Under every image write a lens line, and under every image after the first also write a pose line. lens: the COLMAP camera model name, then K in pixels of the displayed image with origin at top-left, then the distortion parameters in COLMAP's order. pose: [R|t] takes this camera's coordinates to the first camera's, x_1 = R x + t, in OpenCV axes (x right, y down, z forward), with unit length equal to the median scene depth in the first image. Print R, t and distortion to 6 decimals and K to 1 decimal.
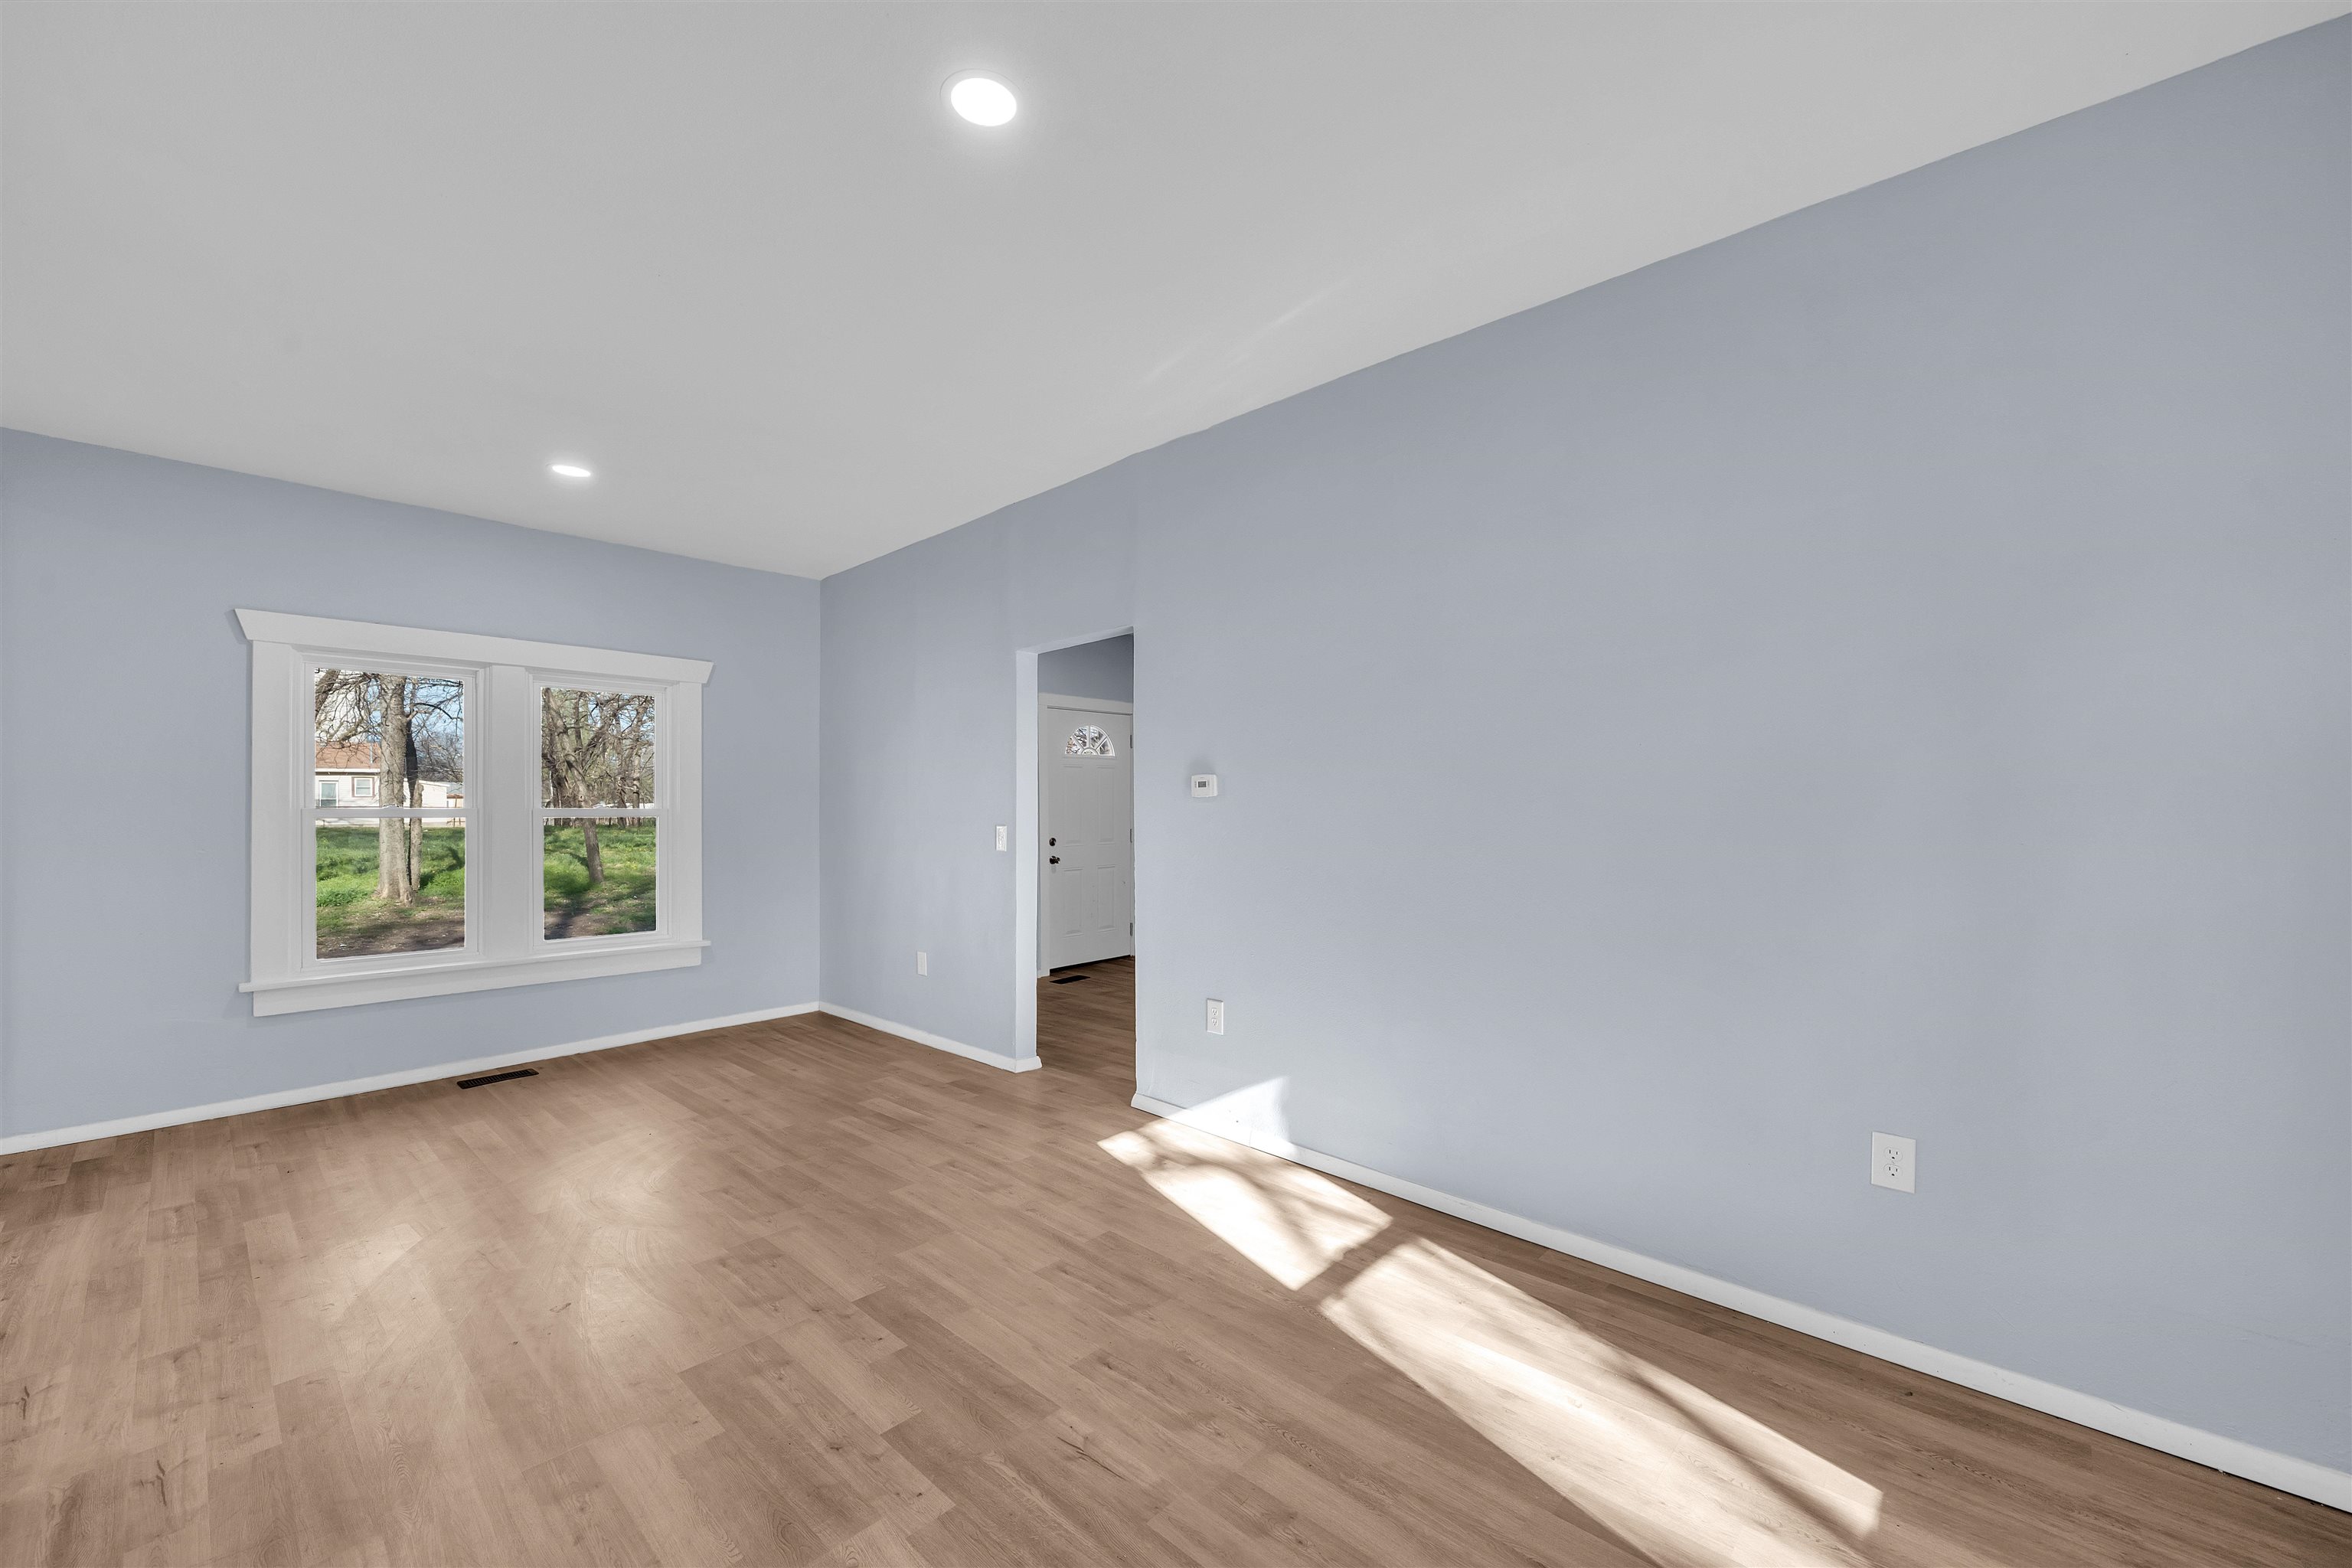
lens RADIAL K [[929.4, 0, 1170.2], [0, 929.4, 805.2], [0, 0, 1]] dist [-0.000983, -0.000618]
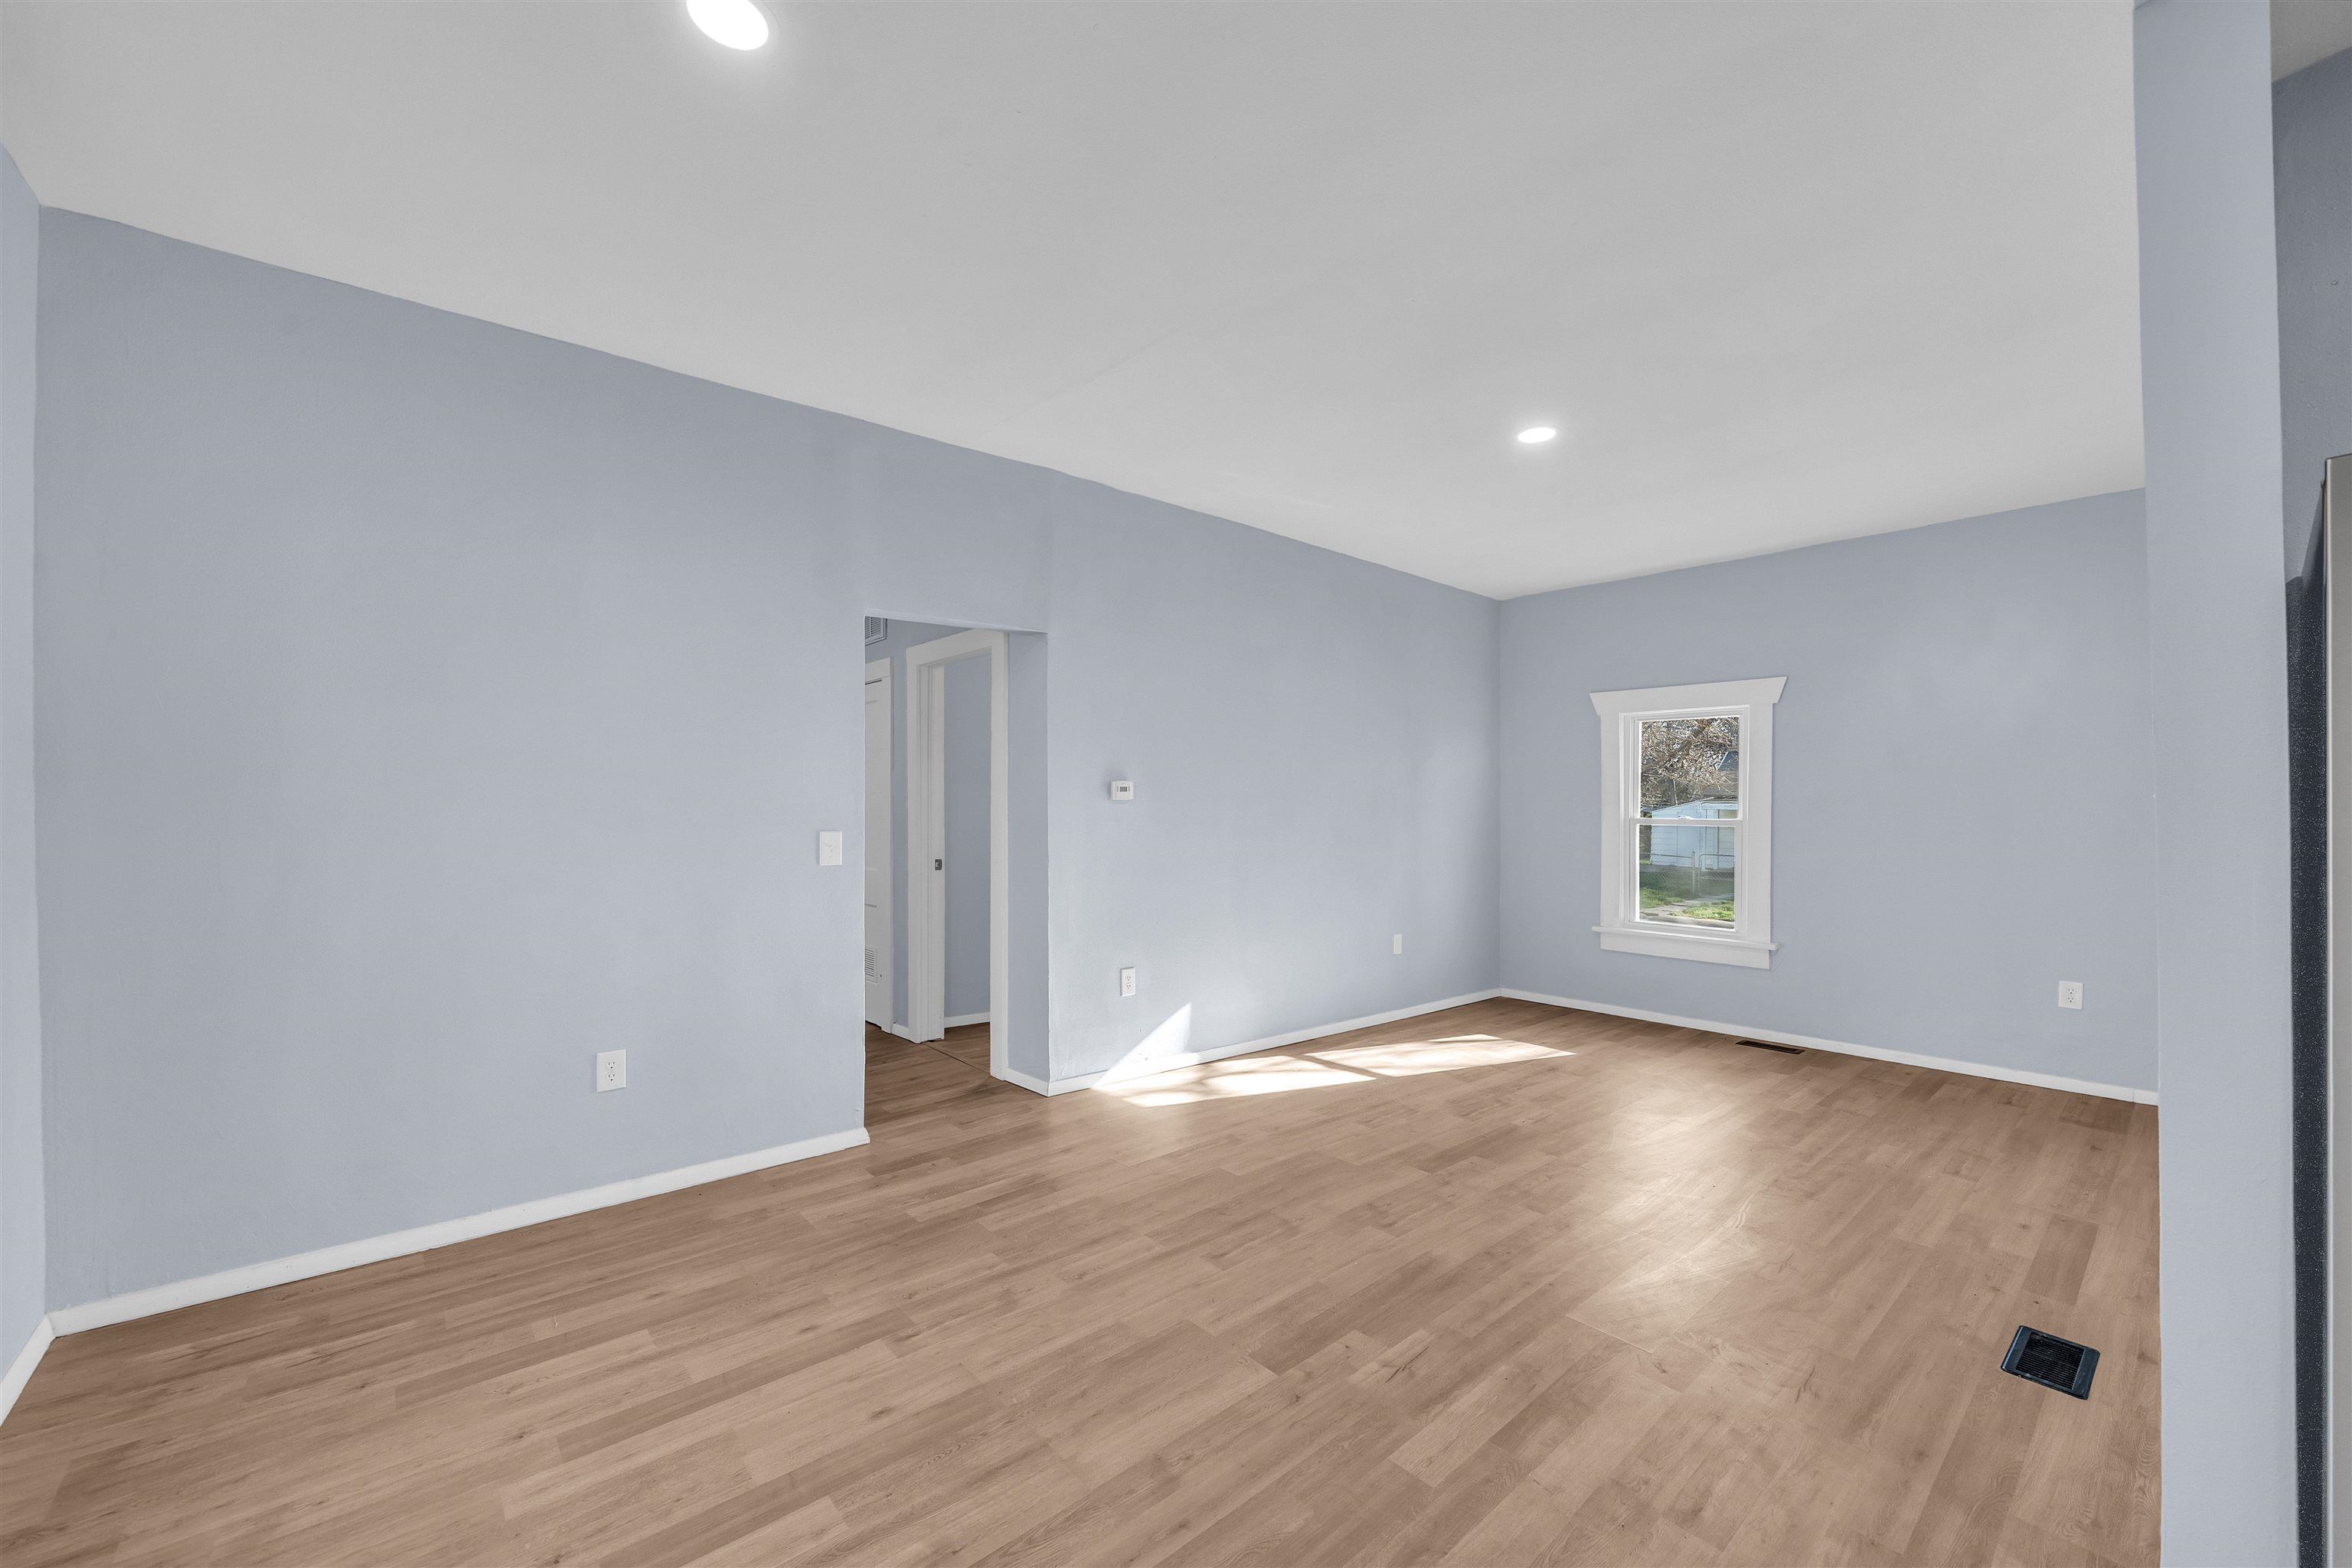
lens RADIAL K [[929.4, 0, 1170.2], [0, 929.4, 805.2], [0, 0, 1]] dist [-0.000983, -0.000618]
pose [[0.100985, 0.004962, 0.994876, -1.338728], [-0.006652, 0.999969, -0.004312, 0.004285], [-0.994866, -0.006182, 0.101014, 0.963060]]
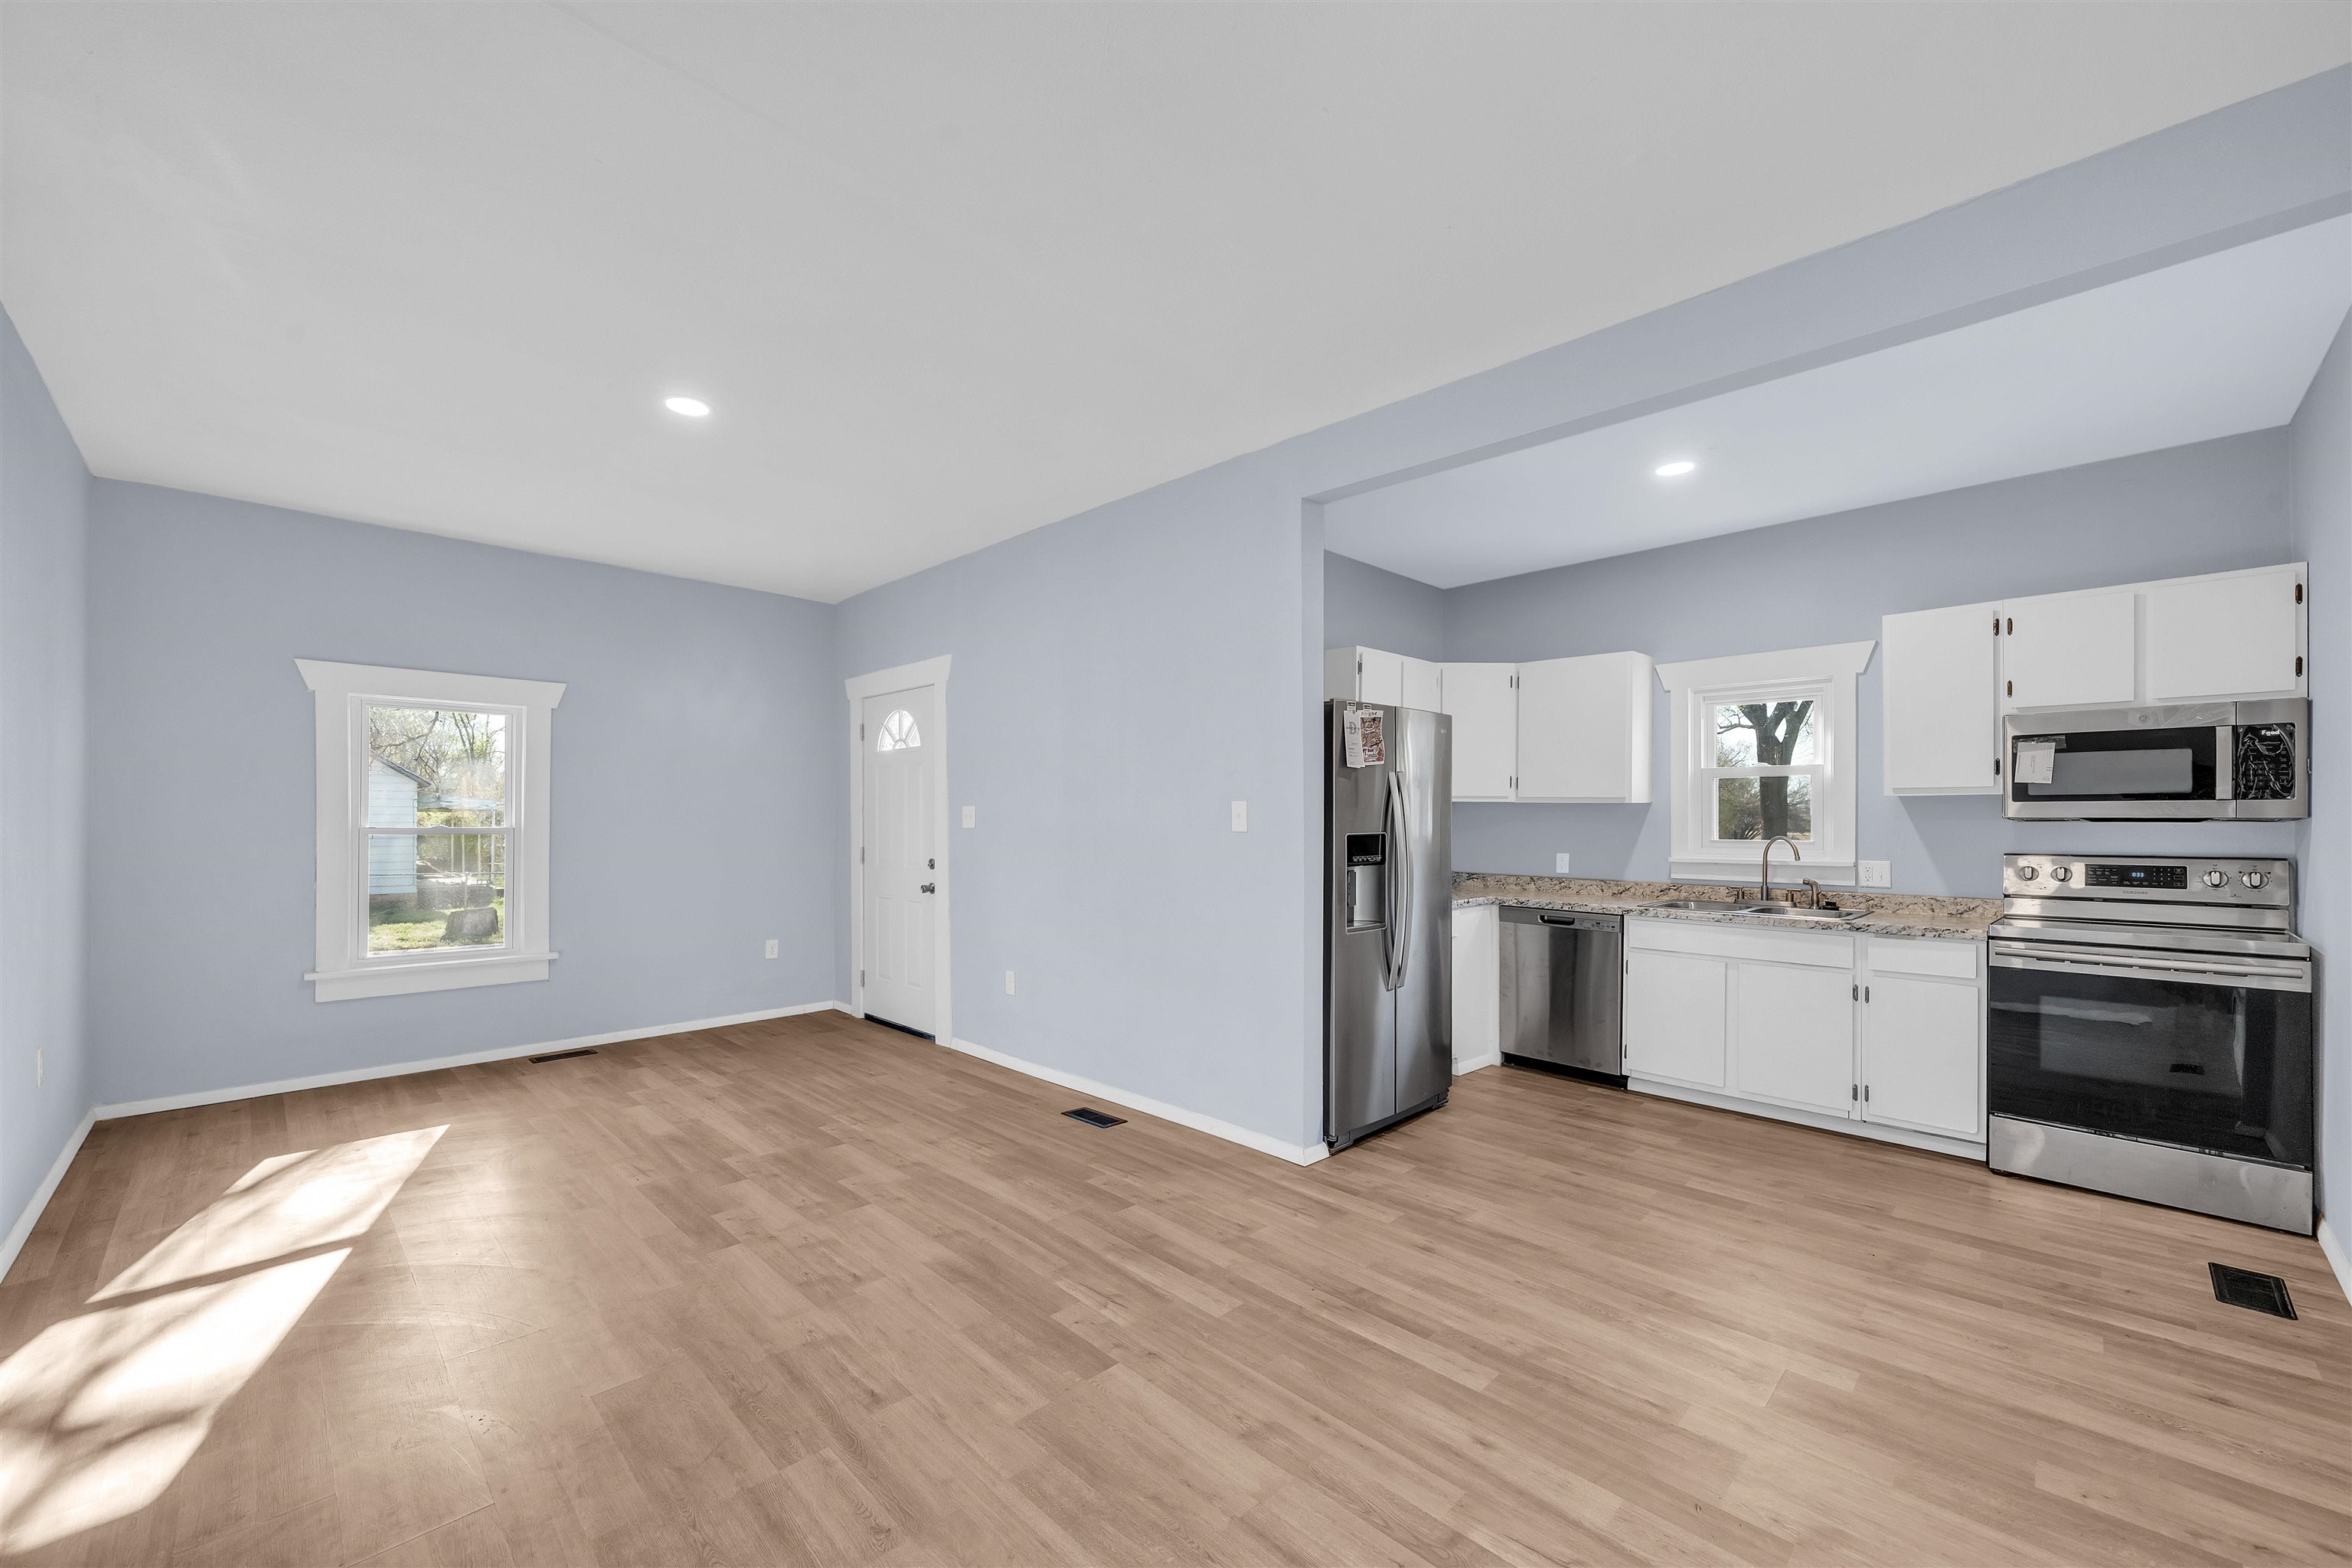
lens RADIAL K [[917.5, 0, 1183.3], [0, 917.5, 826.5], [0, 0, 1]] dist [-0.002847, -0.000321]
pose [[-0.999756, -0.002530, 0.021929, -0.715277], [-0.002320, 0.999951, 0.009618, -0.003148], [-0.021952, 0.009565, -0.999713, 1.654807]]
